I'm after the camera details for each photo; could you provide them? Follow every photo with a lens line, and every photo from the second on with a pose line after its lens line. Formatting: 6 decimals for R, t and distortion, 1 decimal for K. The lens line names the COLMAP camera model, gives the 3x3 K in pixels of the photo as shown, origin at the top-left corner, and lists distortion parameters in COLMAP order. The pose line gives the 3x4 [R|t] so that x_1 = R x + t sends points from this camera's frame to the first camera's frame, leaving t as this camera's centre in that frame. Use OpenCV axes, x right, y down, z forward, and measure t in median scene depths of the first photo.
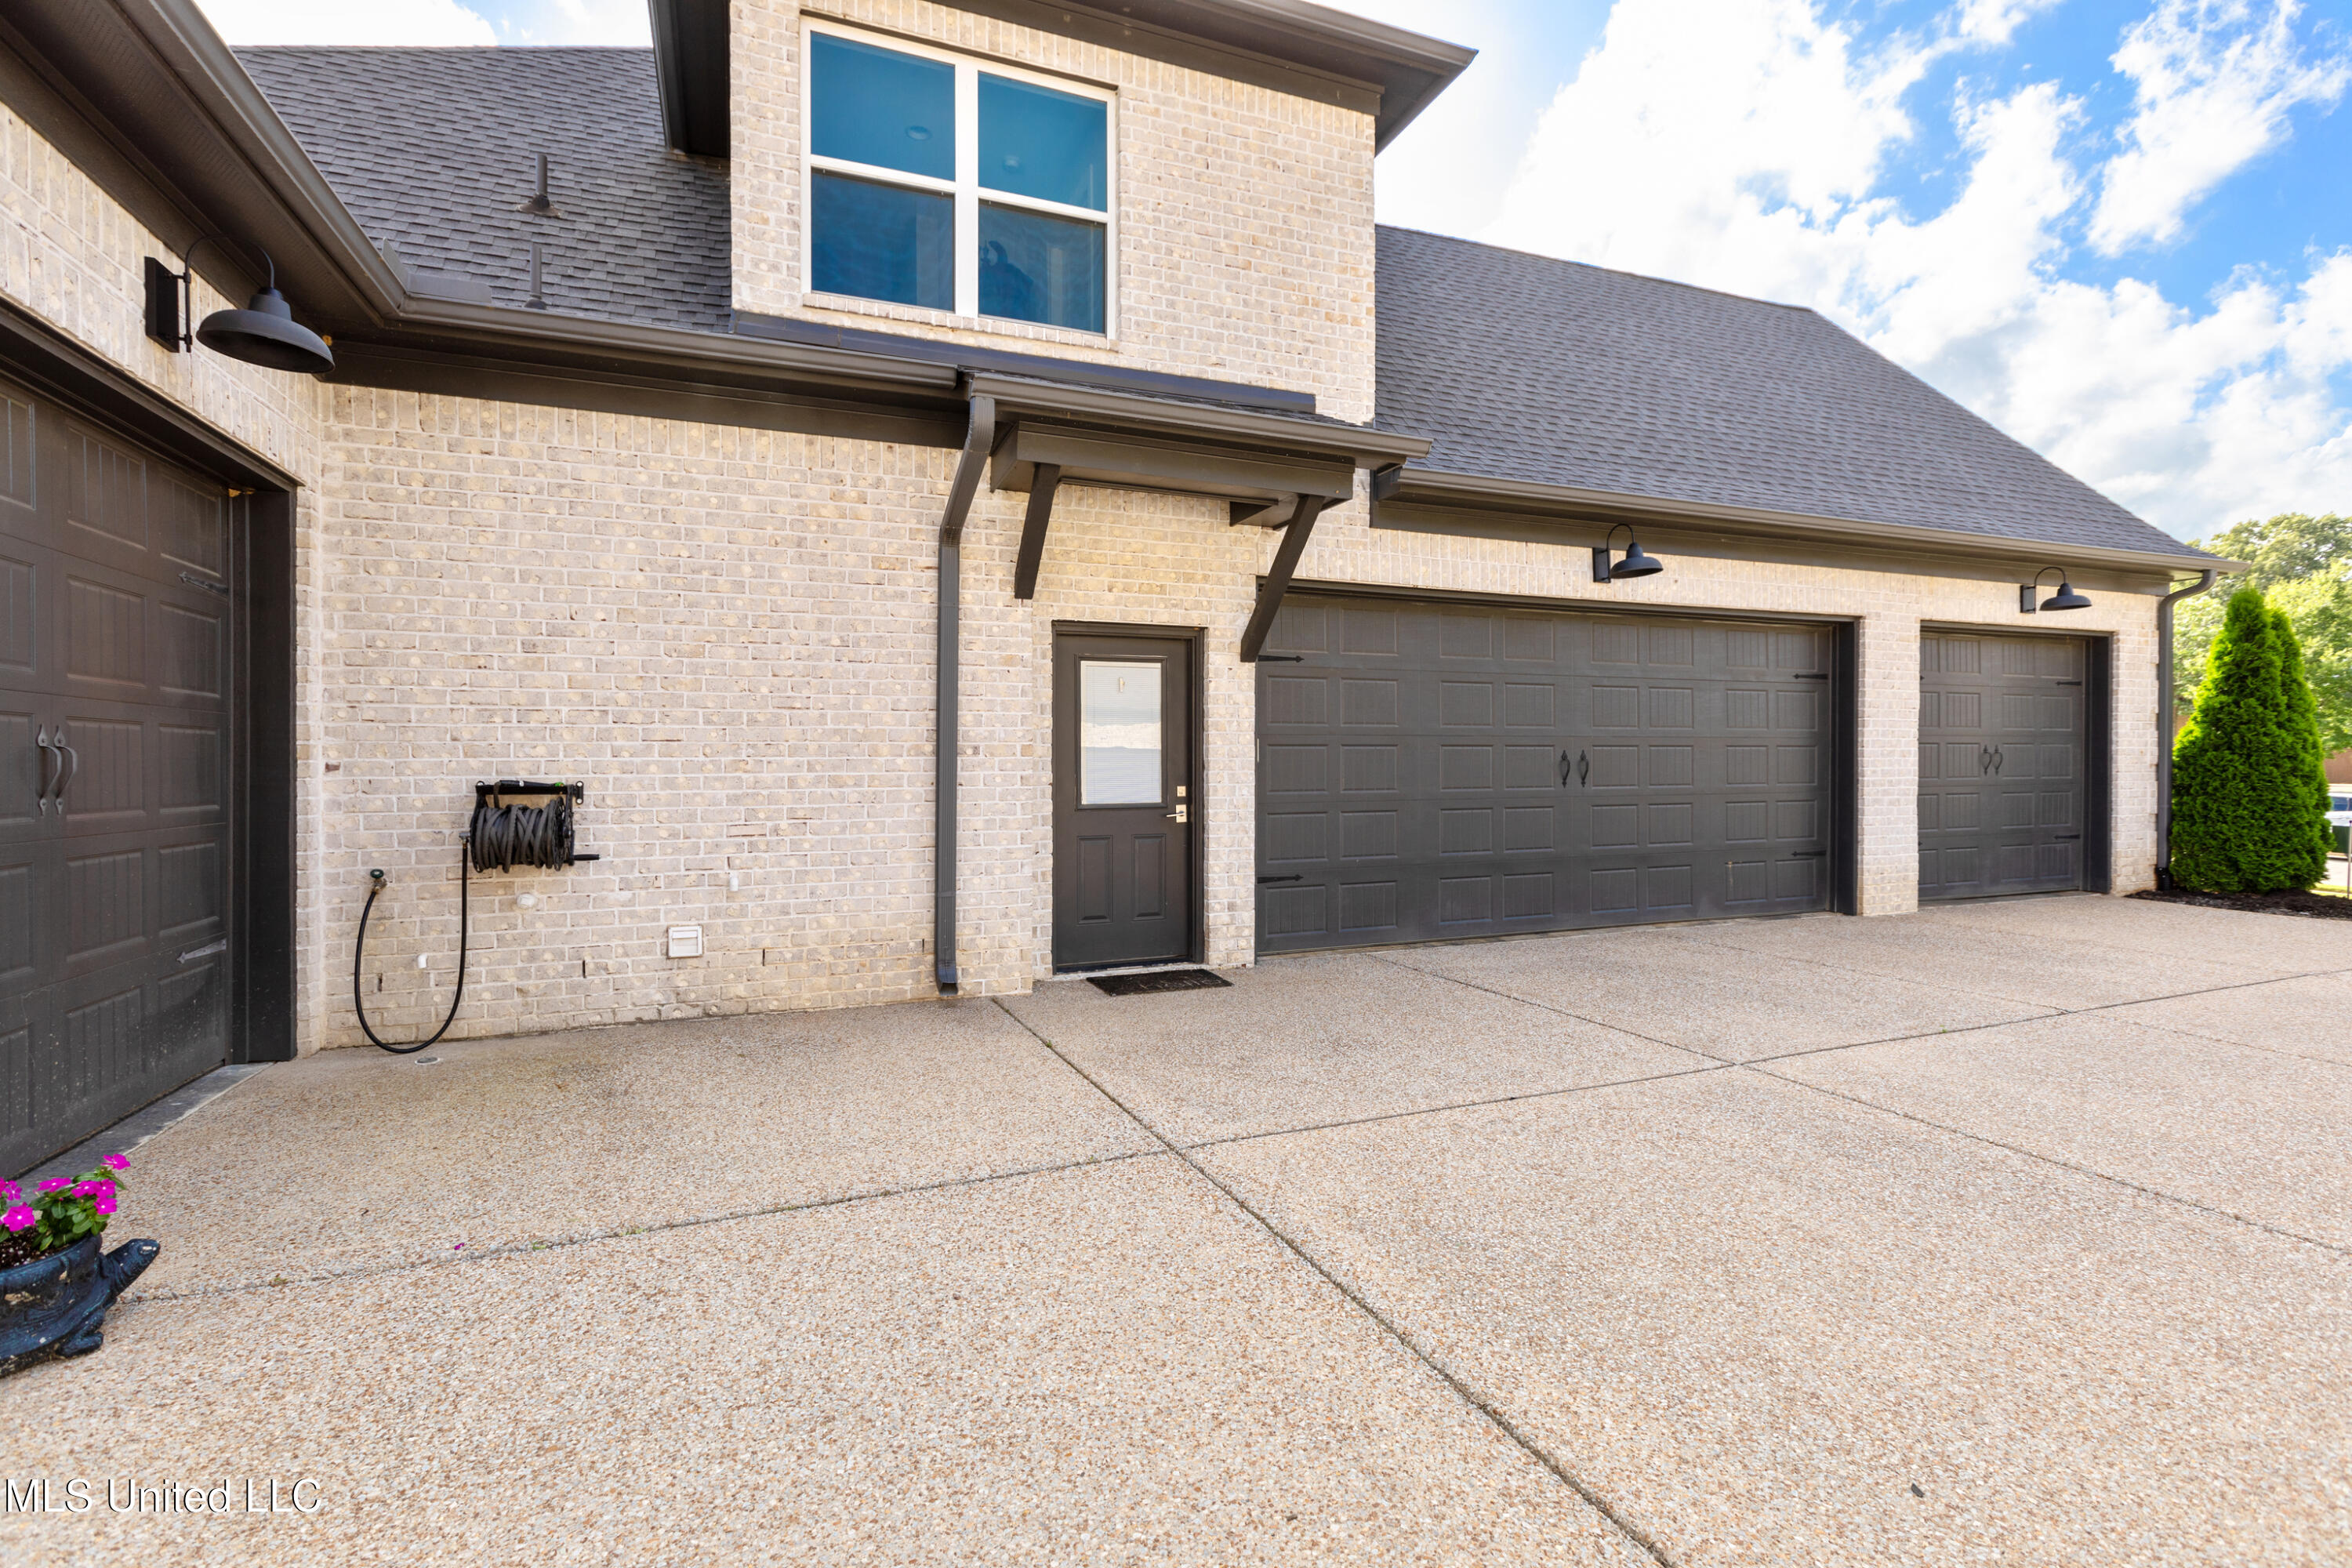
lens RADIAL K [[1082.8, 0, 1176.6], [0, 1082.8, 777.6], [0, 0, 1]] dist [0.008042, -0.001256]
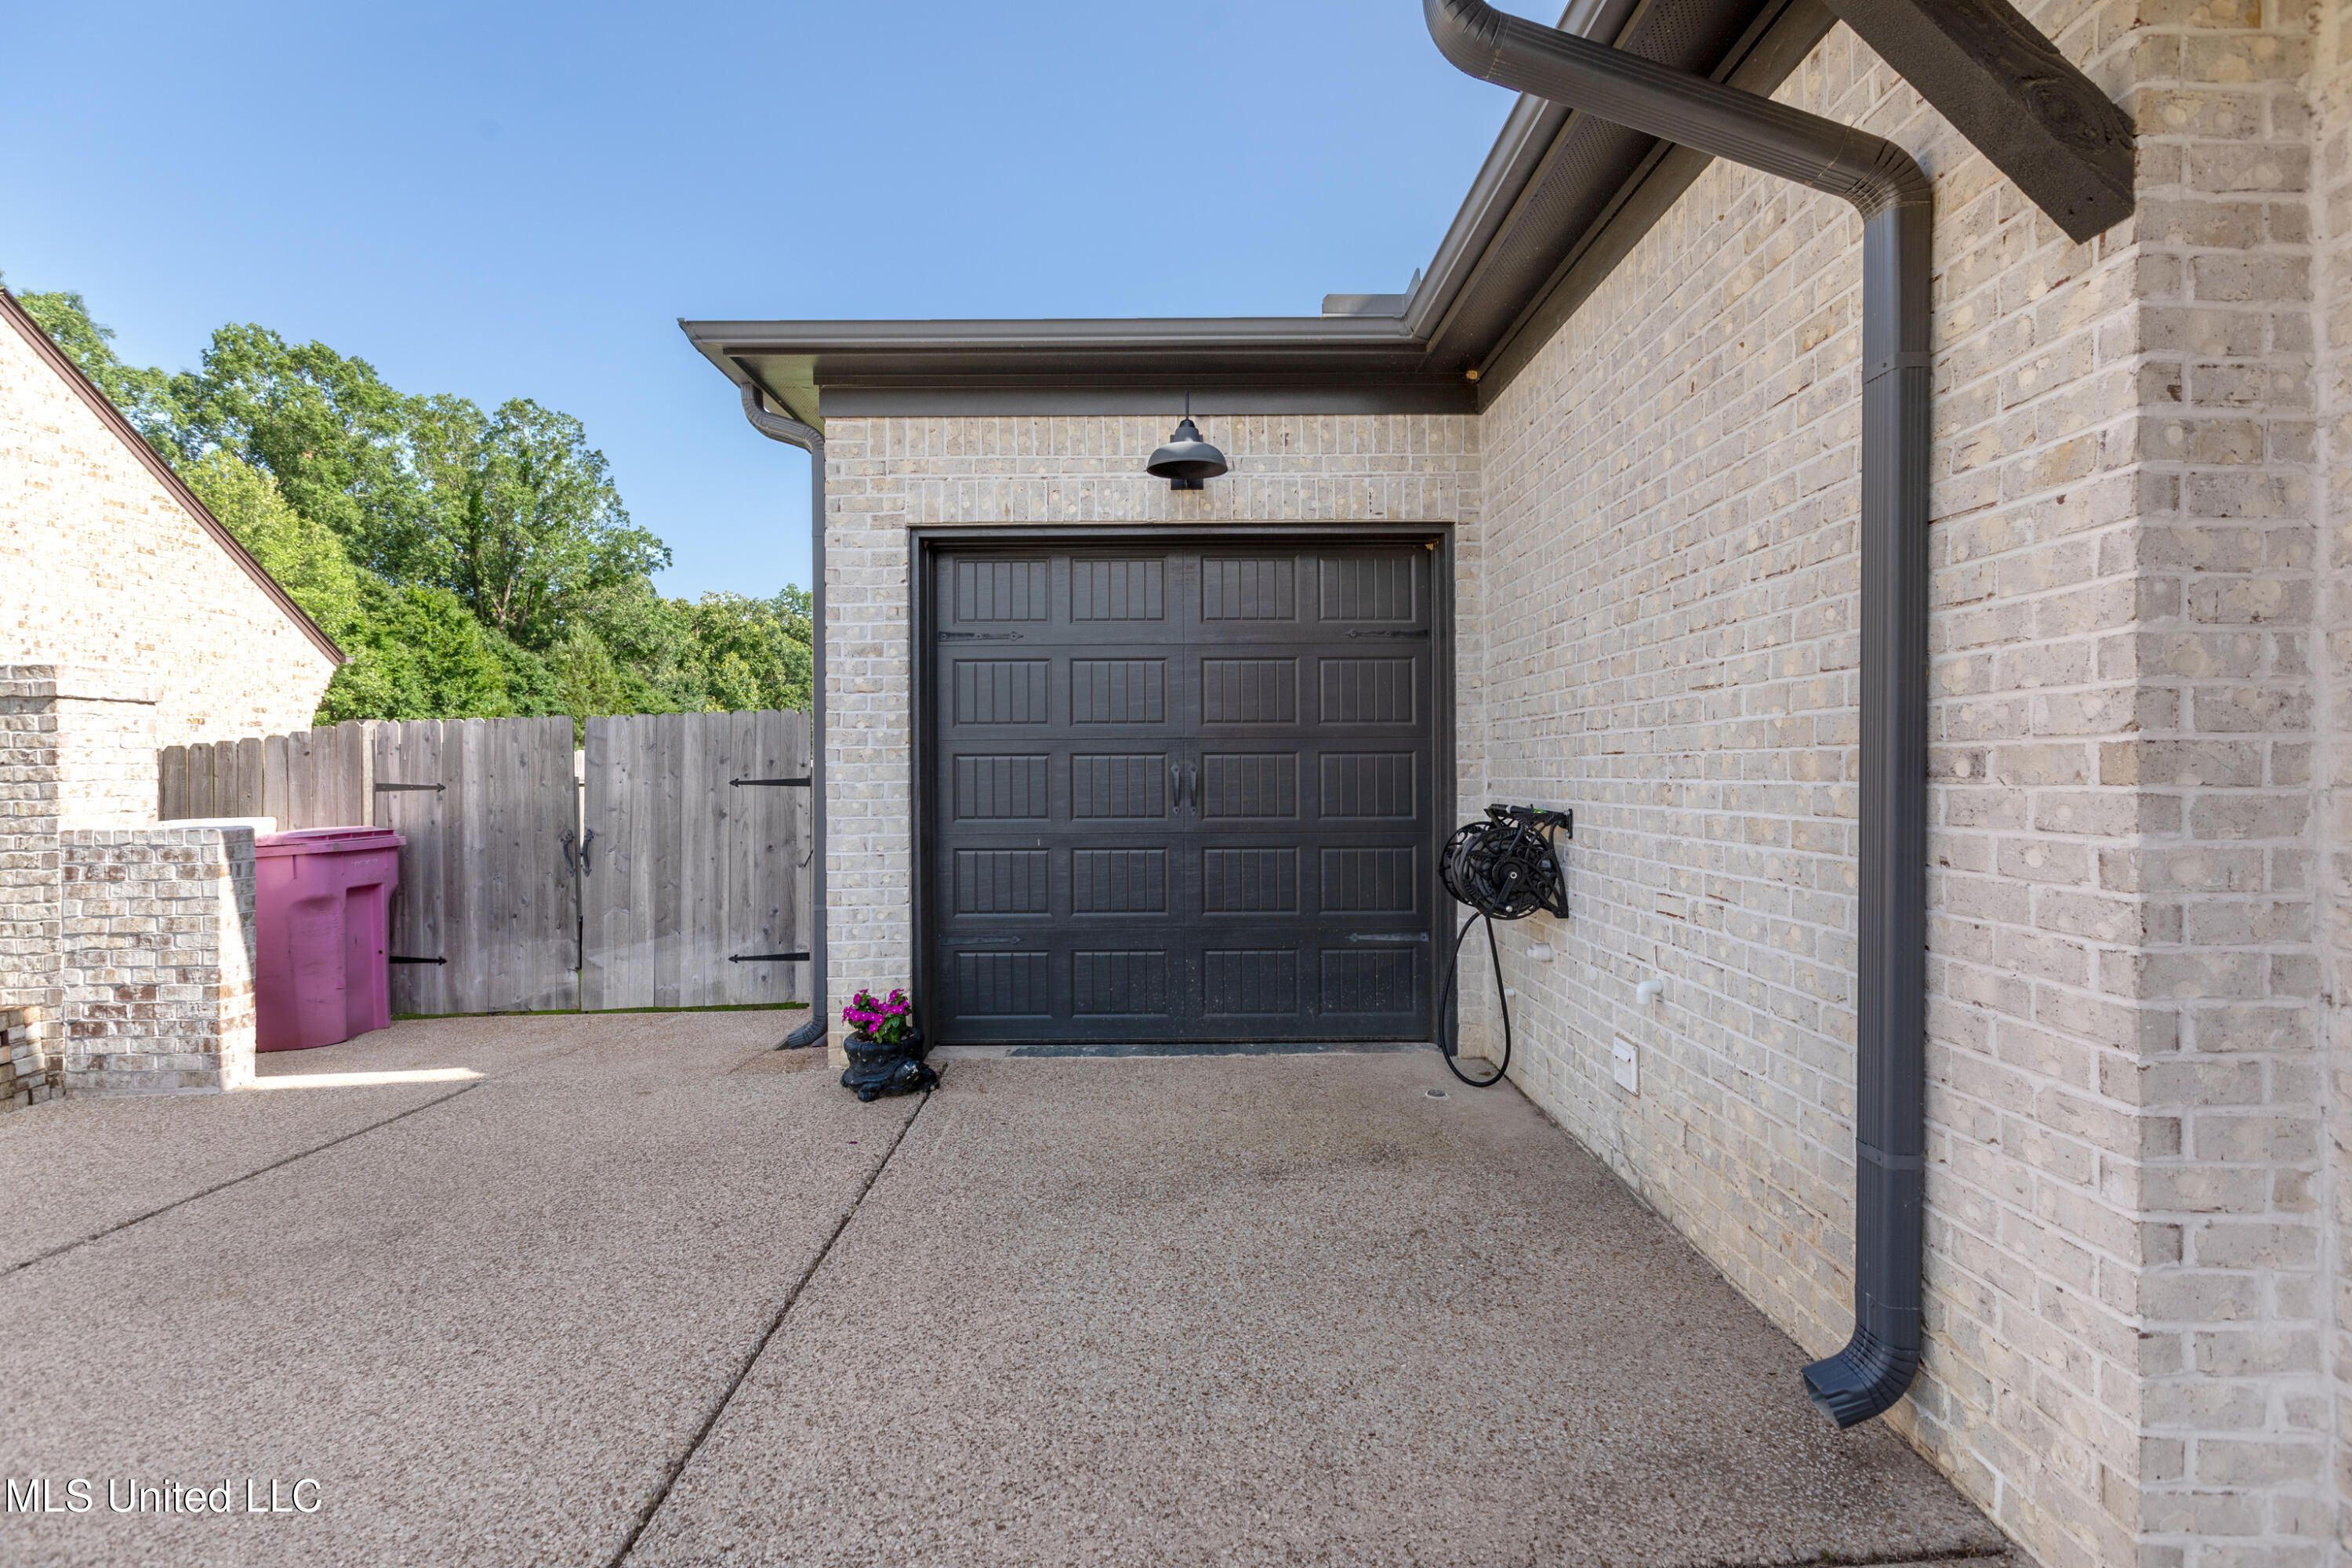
lens RADIAL K [[1082.8, 0, 1198.8], [0, 1082.8, 746.6], [0, 0, 1]] dist [0.008042, -0.001256]
pose [[-0.376209, -0.011153, -0.926468, 0.225354], [-0.000661, 0.999931, -0.011769, -0.027847], [0.926535, -0.003815, -0.376190, 0.945098]]
